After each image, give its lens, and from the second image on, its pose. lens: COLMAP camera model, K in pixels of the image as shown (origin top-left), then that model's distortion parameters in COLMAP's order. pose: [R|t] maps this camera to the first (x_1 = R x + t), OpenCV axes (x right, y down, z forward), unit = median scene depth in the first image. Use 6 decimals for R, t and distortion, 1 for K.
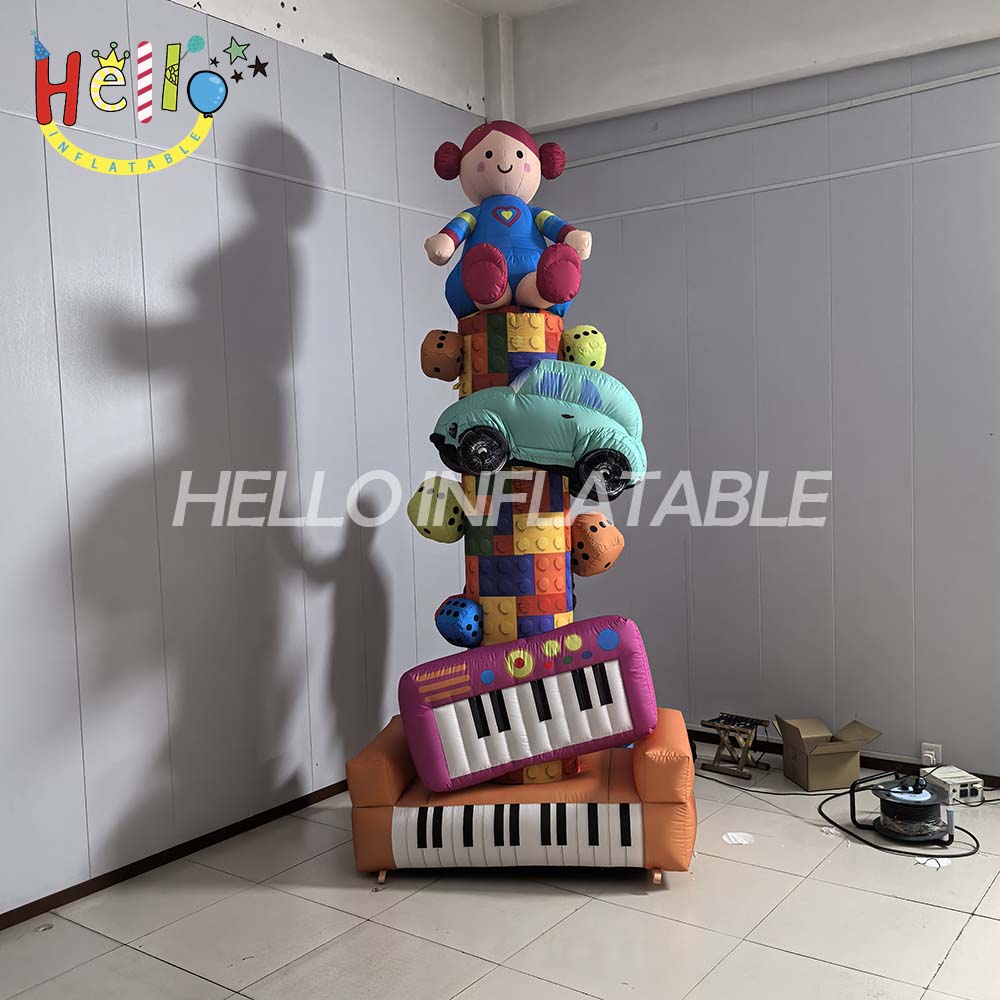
lens RADIAL K [[1056.3, 0, 499.5], [0, 1056.3, 530.9], [0, 0, 1]] dist [0.191803, 0.009458]
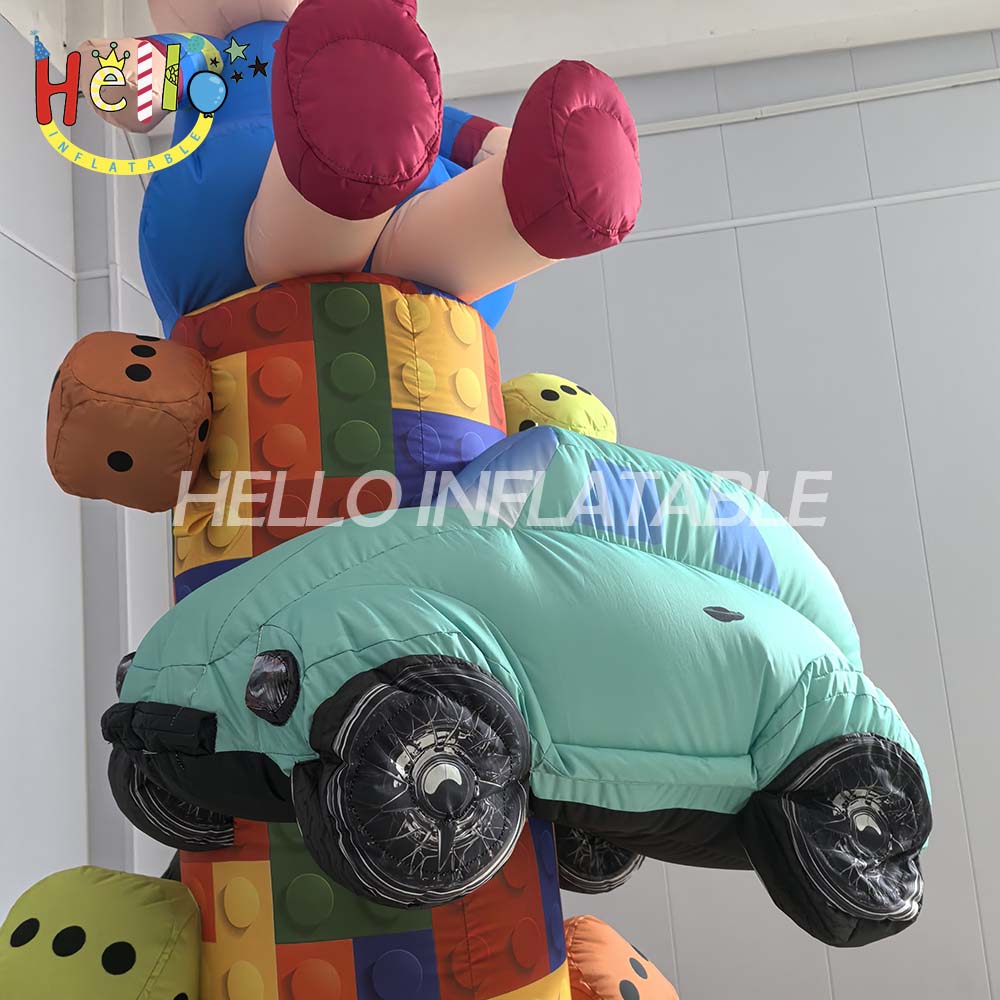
lens RADIAL K [[1033.0, 0, 478.6], [0, 1033.0, 512.3], [0, 0, 1]] dist [0.026803, 0.007490]
pose [[0.892357, 0.037439, 0.449775, -0.098344], [0.076259, 0.969718, -0.232016, -0.074481], [-0.444841, 0.241340, 0.862480, 0.764354]]
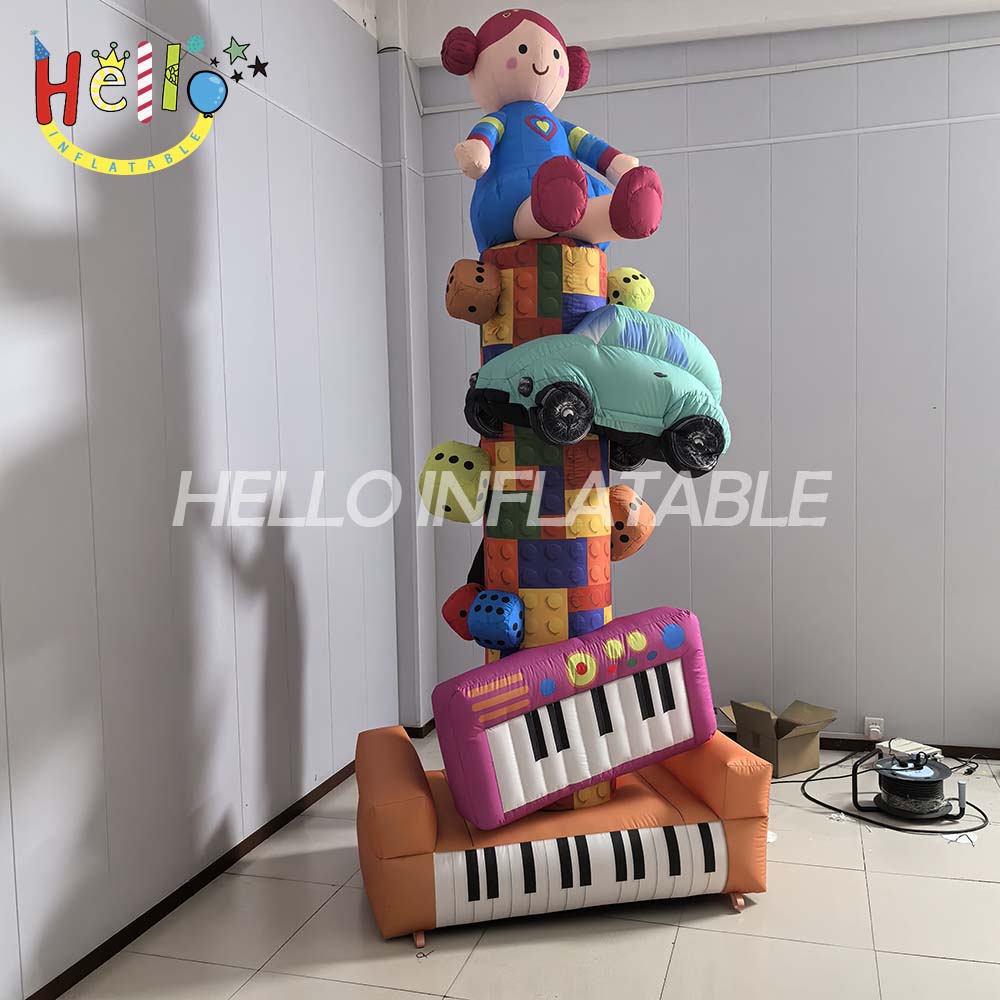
lens RADIAL K [[1064.0, 0, 500.5], [0, 1064.0, 522.7], [0, 0, 1]] dist [0.102948, -0.009874]
pose [[0.941984, -0.002363, 0.335649, -0.321637], [-0.009658, 0.999370, 0.034138, -0.018270], [-0.335518, -0.035399, 0.941368, 0.232136]]
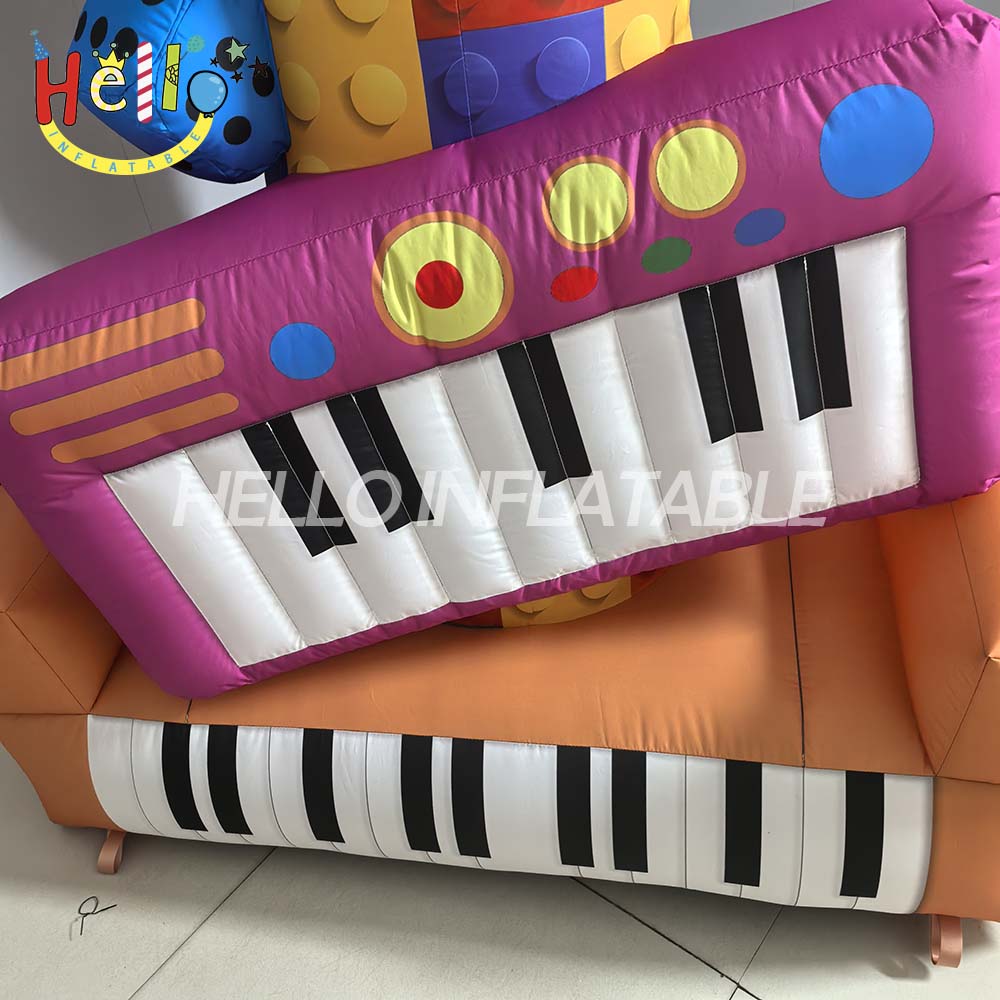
lens RADIAL K [[1032.0, 0, 495.4], [0, 1032.0, 477.5], [0, 0, 1]] dist [0.020766, 0.004661]
pose [[0.996553, -0.029684, -0.077462, 0.044821], [0.069308, 0.811057, 0.580847, 0.035132], [0.045584, -0.584214, 0.810319, 0.802512]]
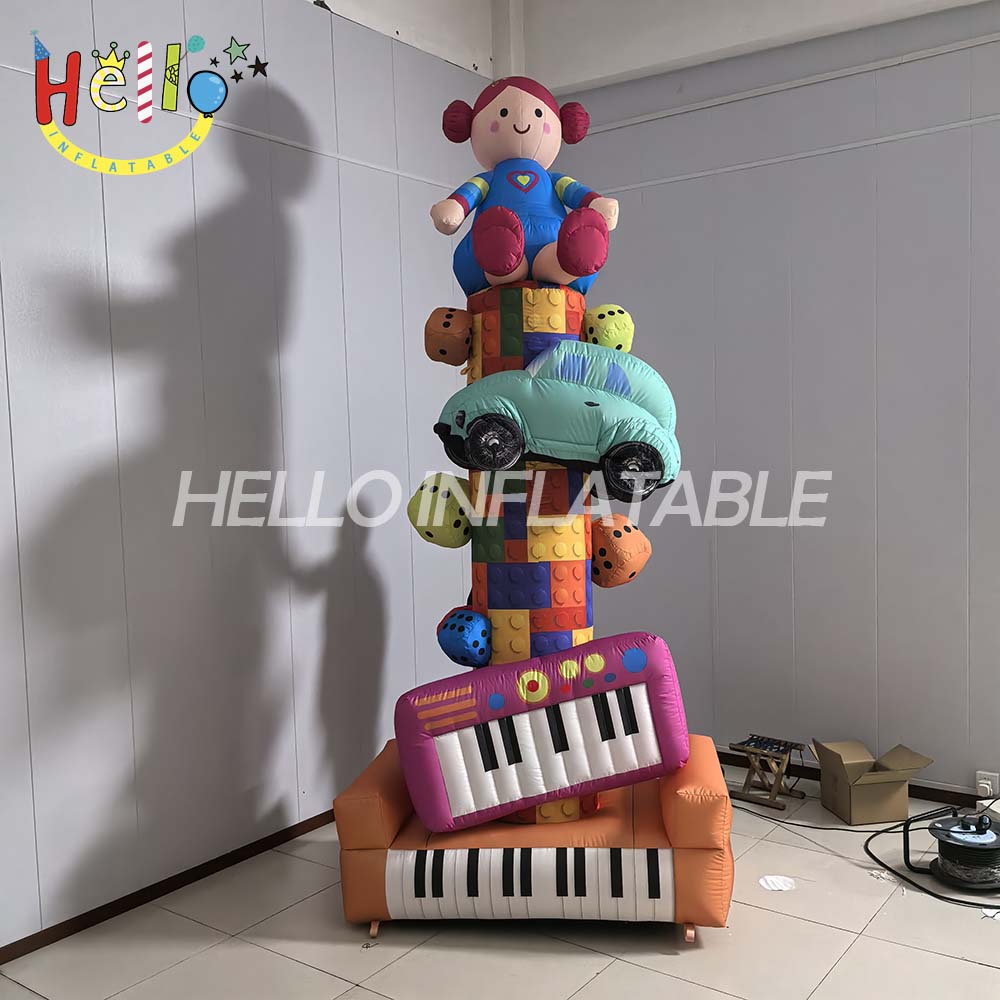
lens RADIAL K [[1058.7, 0, 501.6], [0, 1058.7, 526.8], [0, 0, 1]] dist [0.136640, -0.001621]
pose [[0.999944, 0.010581, -0.000218, -0.008329], [-0.010583, 0.999884, -0.010967, 0.003133], [0.000102, 0.010968, 0.999940, 0.120421]]
